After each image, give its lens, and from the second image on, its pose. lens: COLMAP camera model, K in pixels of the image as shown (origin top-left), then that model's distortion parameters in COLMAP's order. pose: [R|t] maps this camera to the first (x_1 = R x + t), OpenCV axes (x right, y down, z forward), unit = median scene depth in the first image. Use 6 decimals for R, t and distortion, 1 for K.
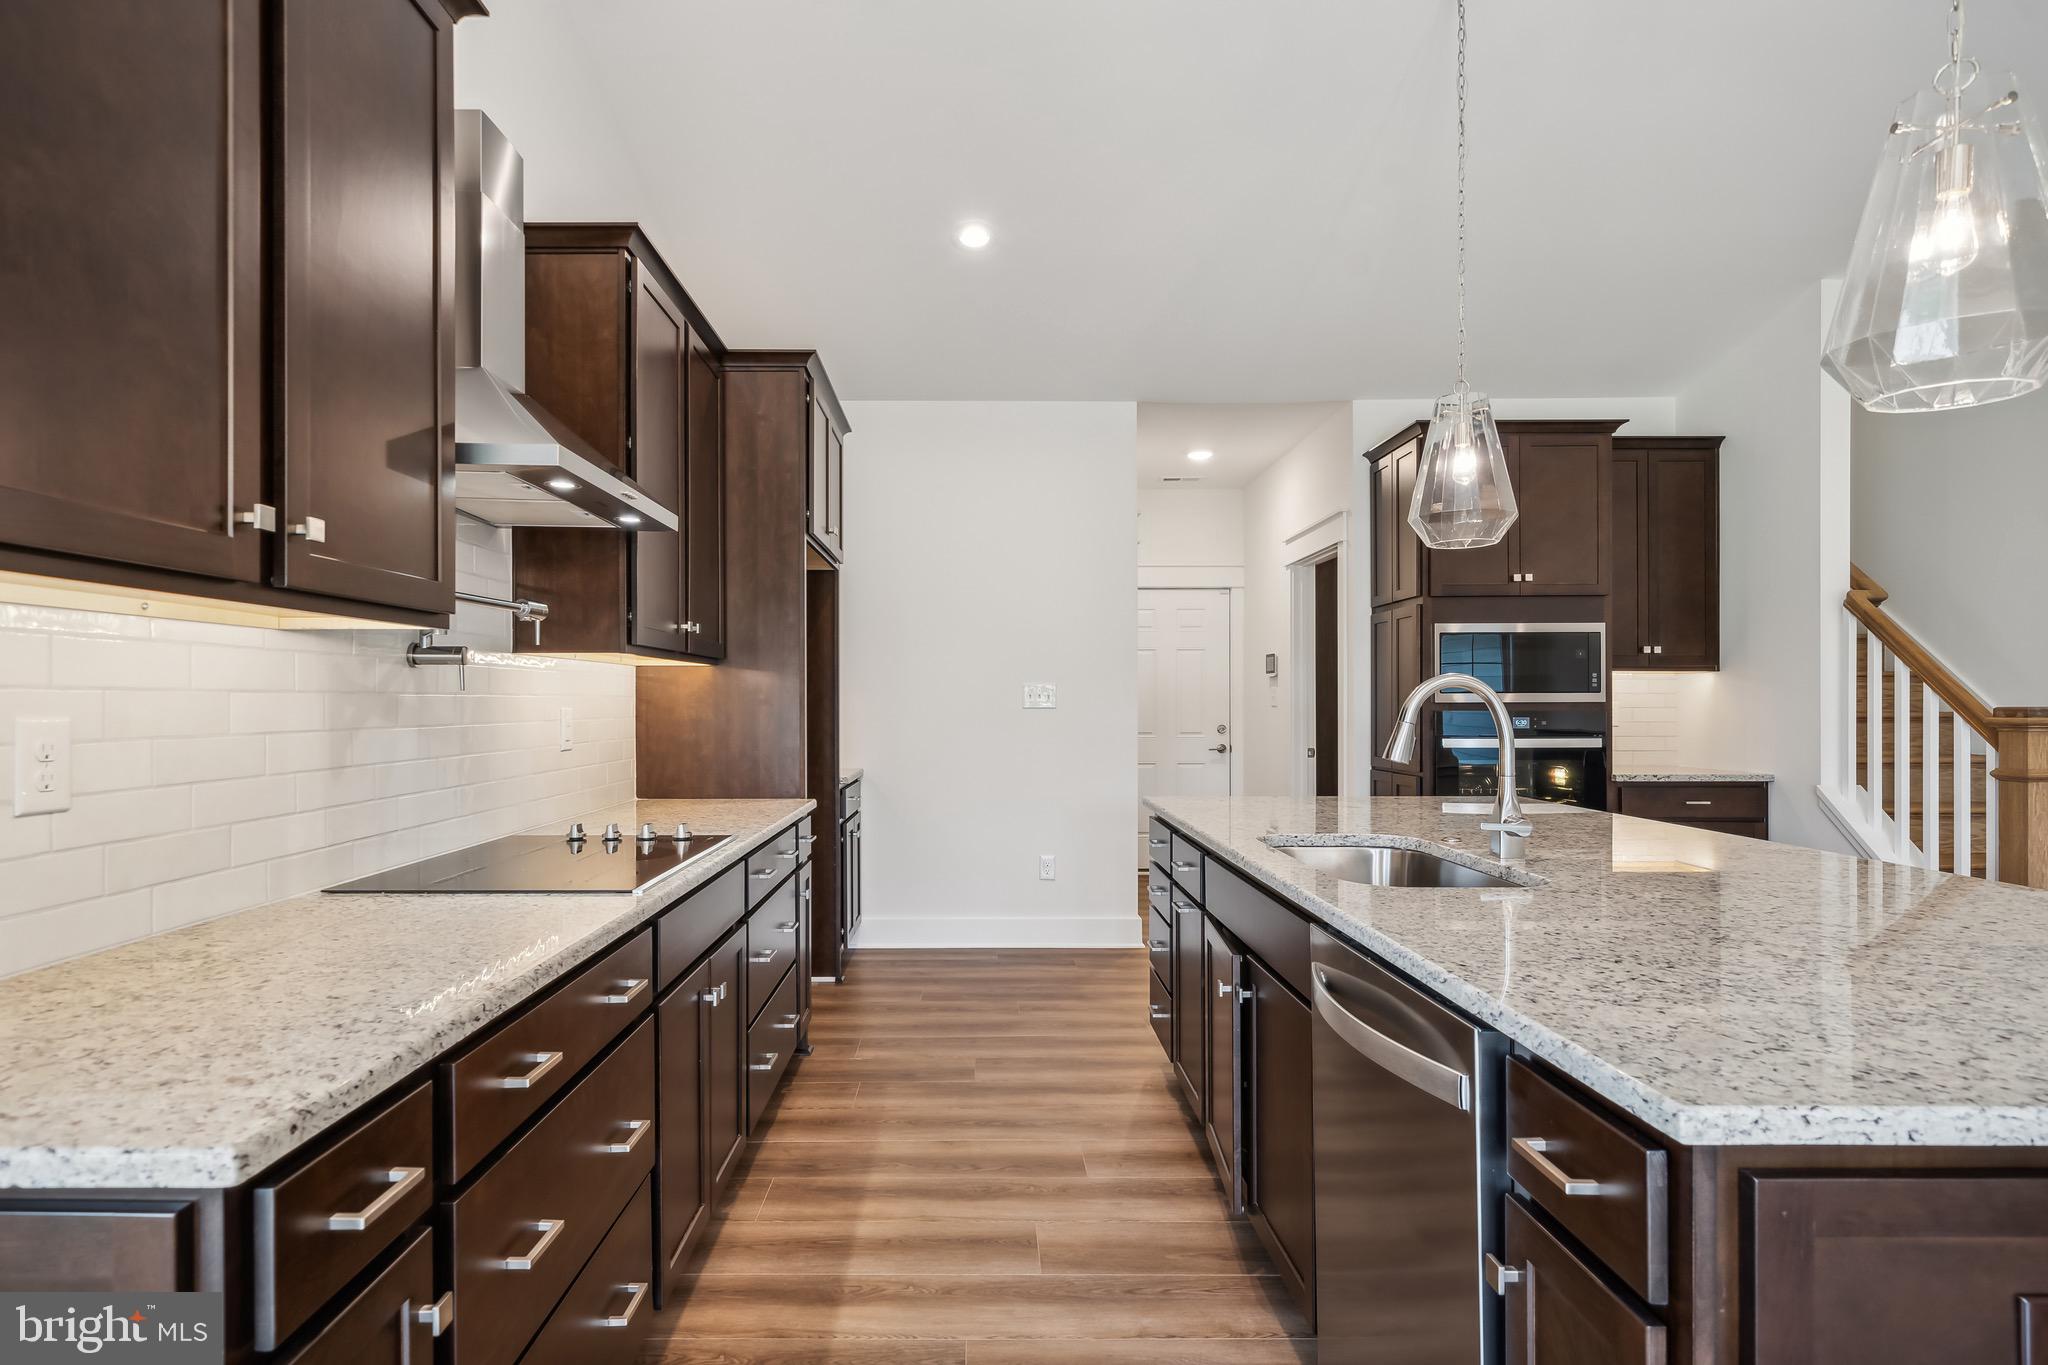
lens RADIAL K [[1027.7, 0, 966.8], [0, 1027.7, 712.6], [0, 0, 1]] dist [0.001556, 0.000788]
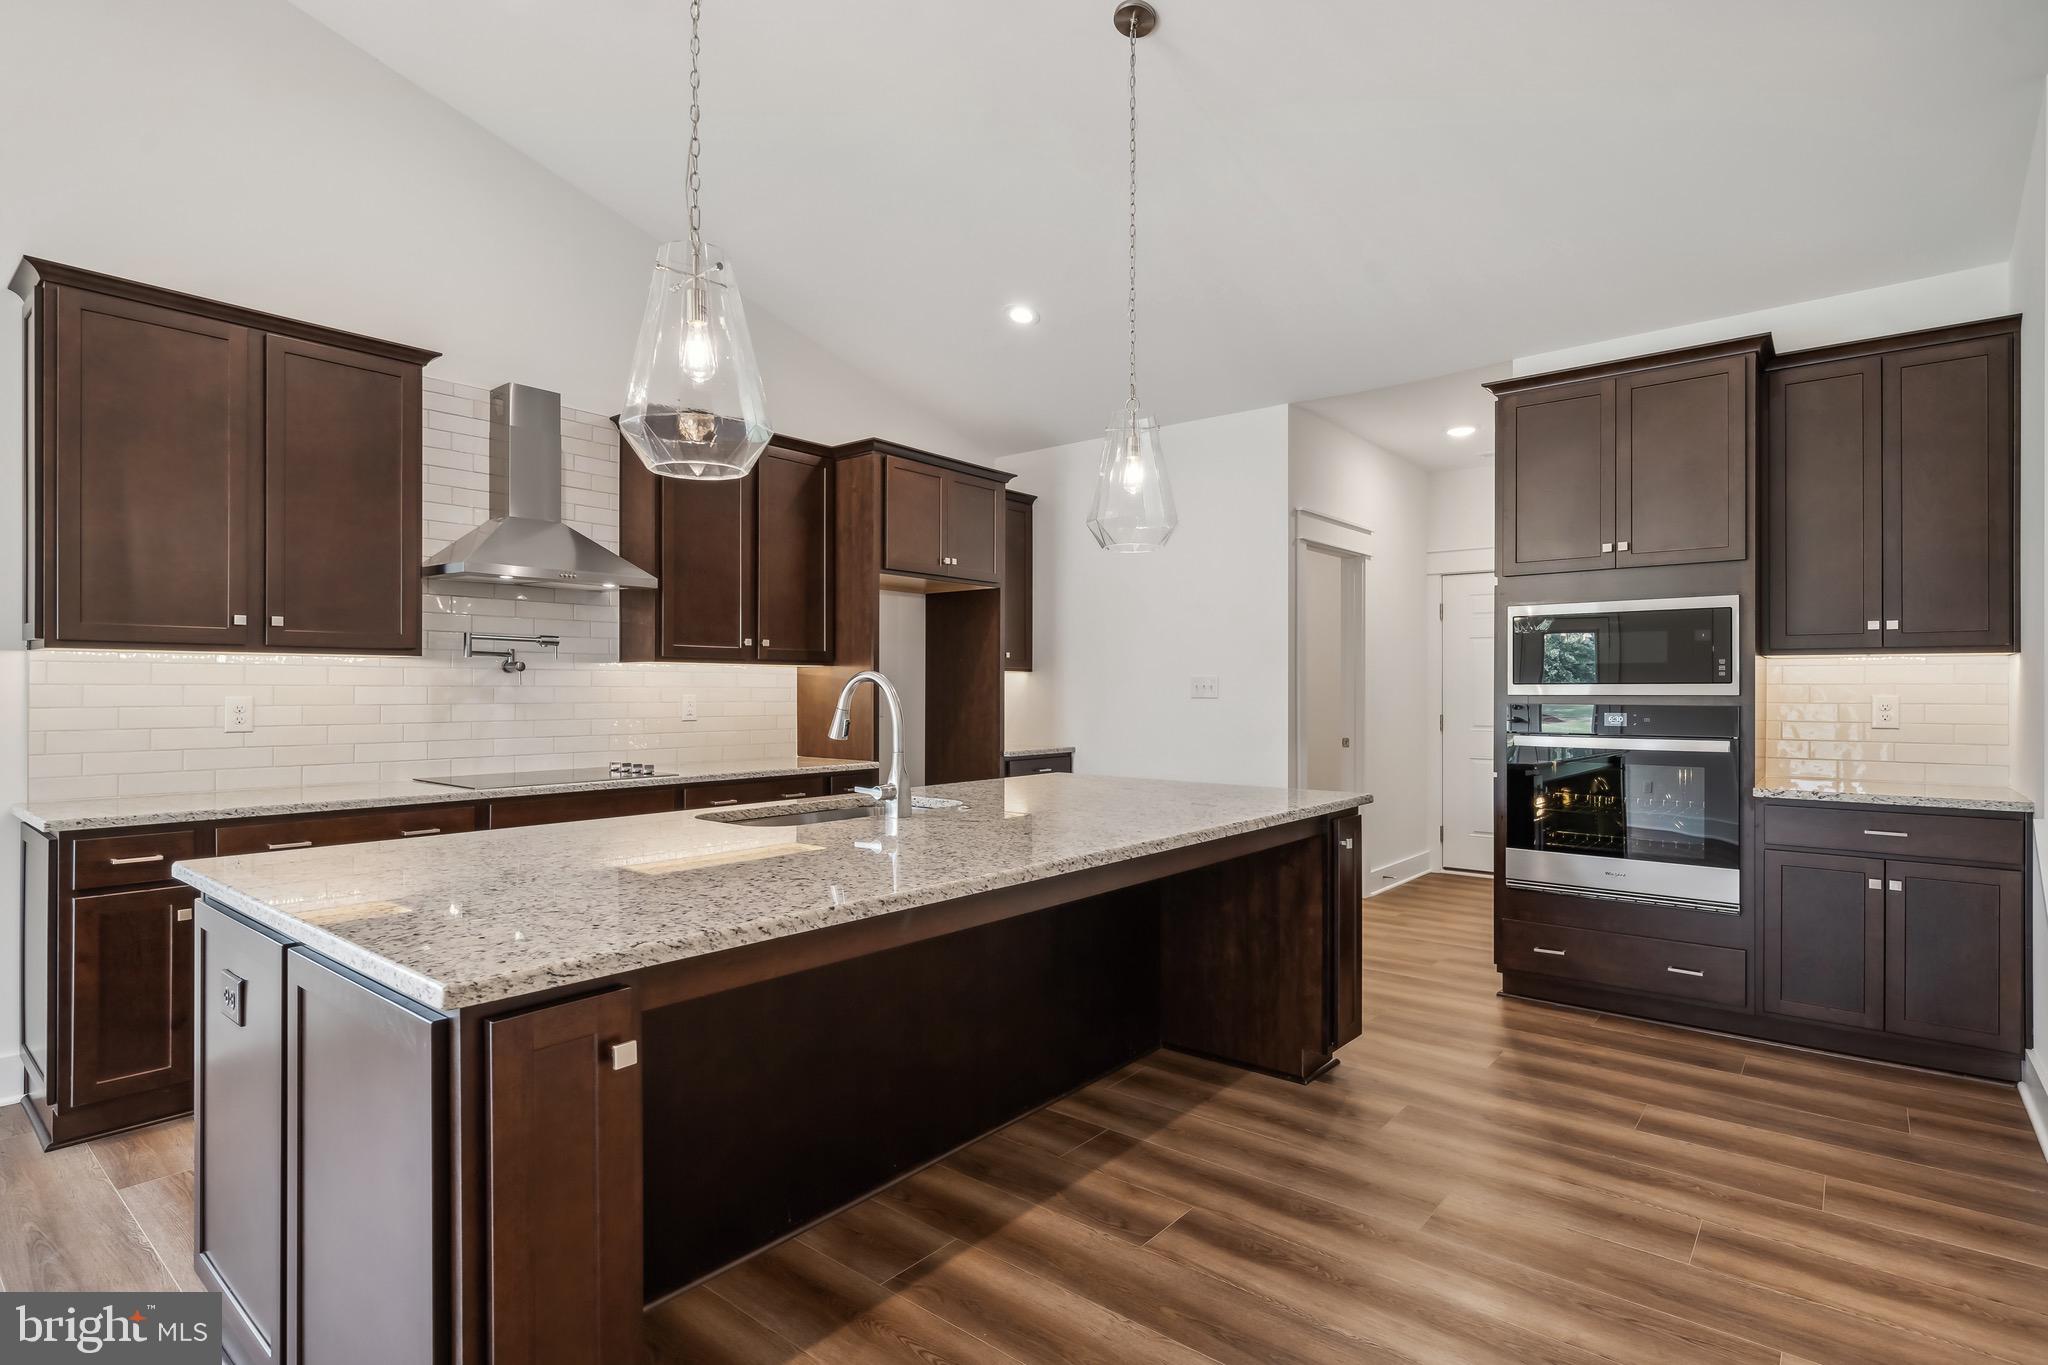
lens RADIAL K [[1027.7, 0, 1019.1], [0, 1027.7, 673.4], [0, 0, 1]] dist [0.001556, 0.000788]
pose [[0.779599, -0.006752, -0.626243, 0.689048], [-0.009452, 0.999701, -0.022545, -0.004293], [0.626208, 0.023495, 0.779302, 0.041046]]
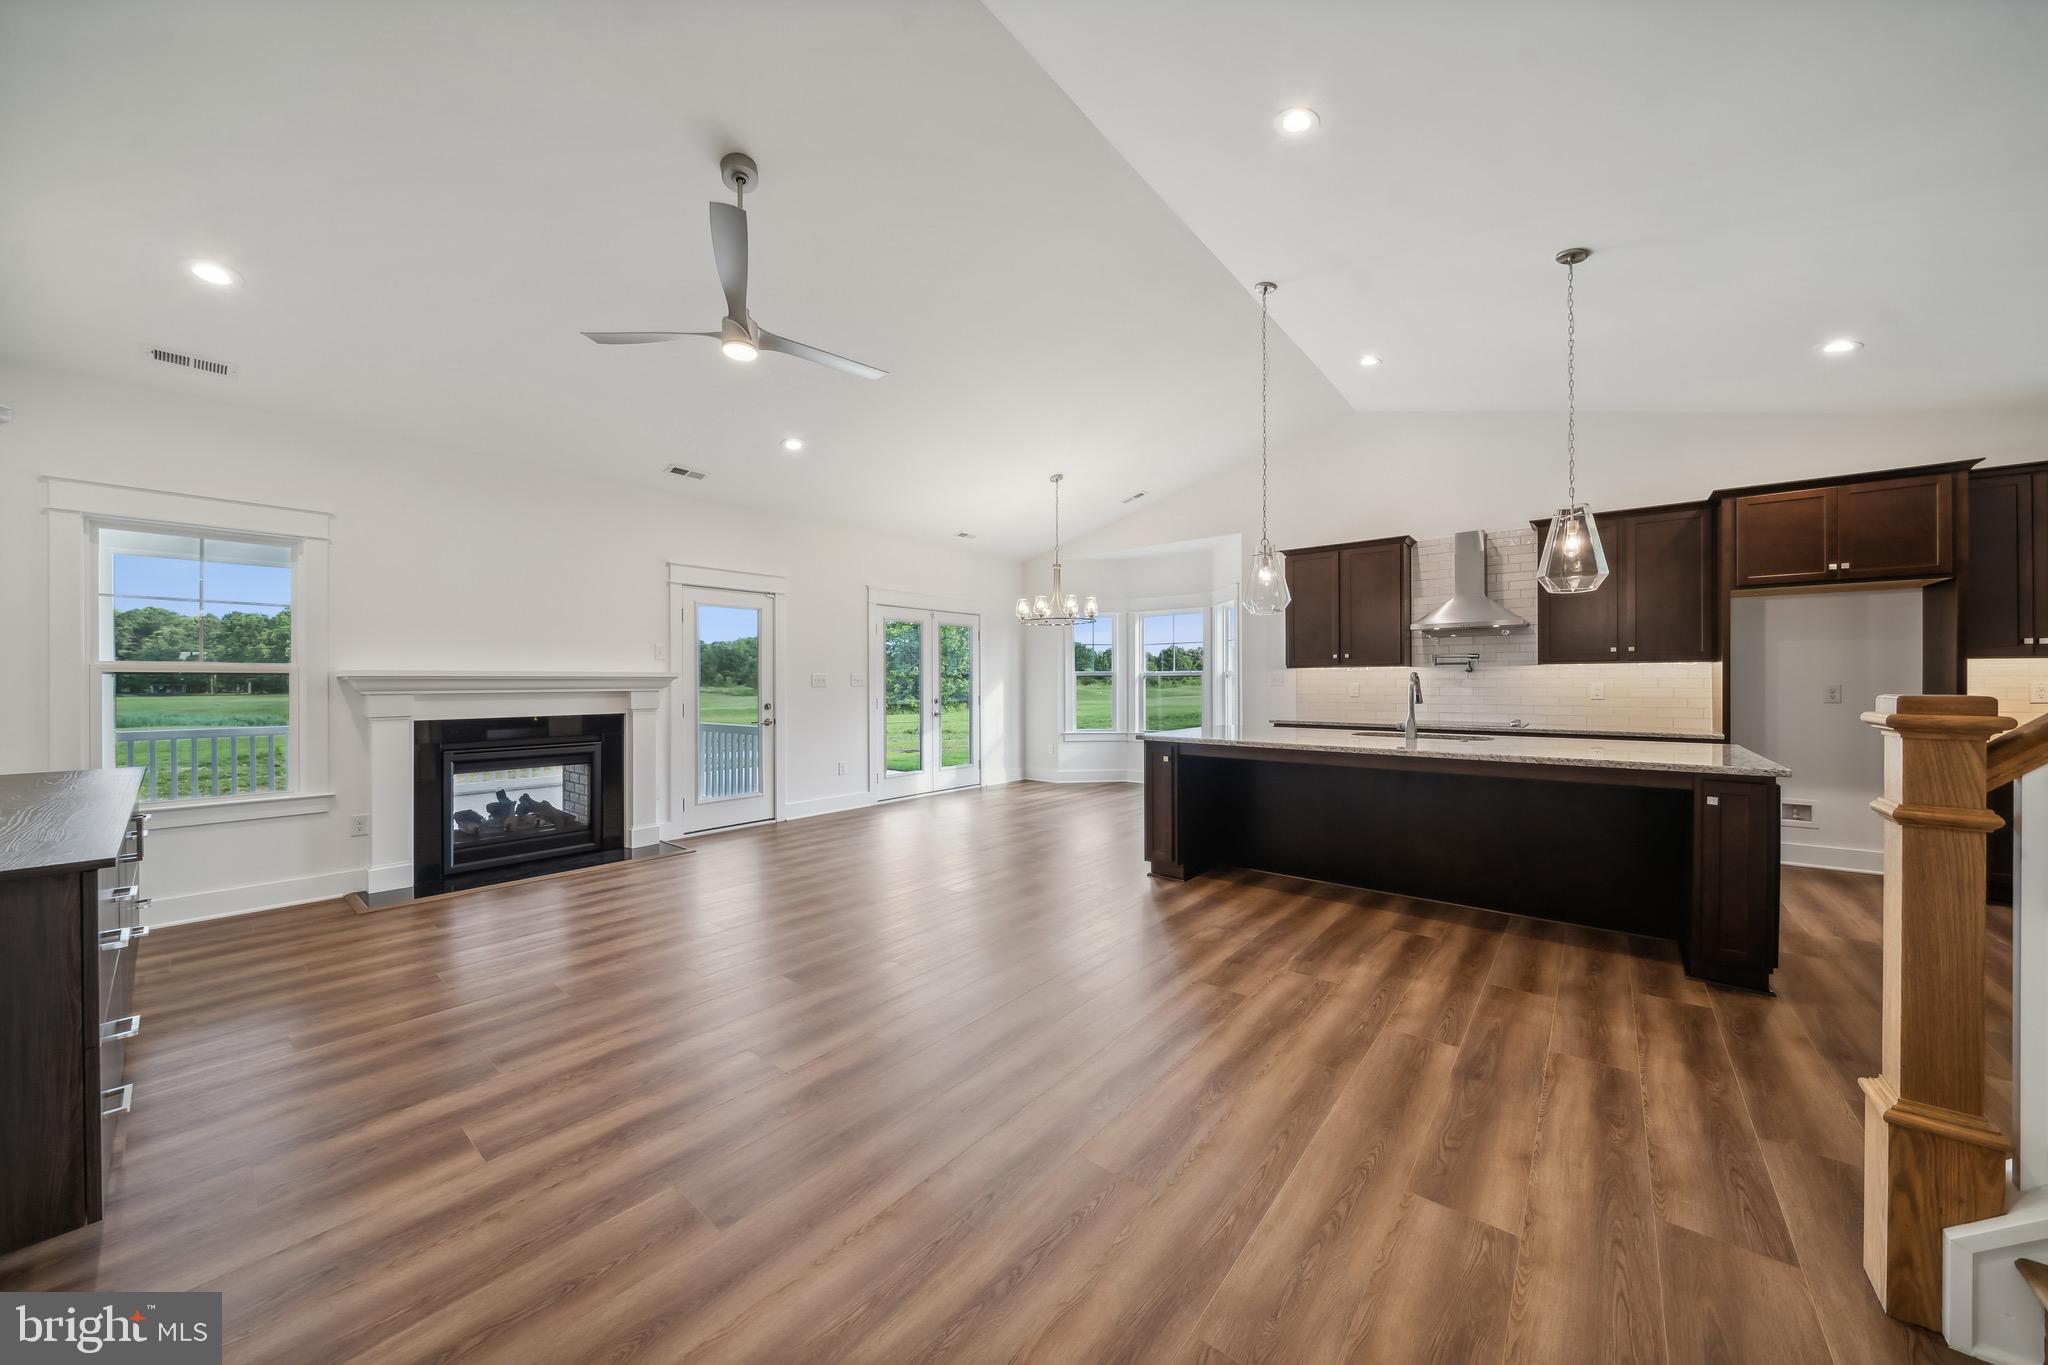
lens RADIAL K [[708.9, 0, 1026.8], [0, 708.9, 676.9], [0, 0, 1]] dist [-0.000222, -0.000019]
pose [[-0.621260, -0.001249, -0.783604, 1.277928], [-0.004580, 0.999987, 0.002037, -0.011920], [0.783591, 0.004855, -0.621258, 0.650045]]
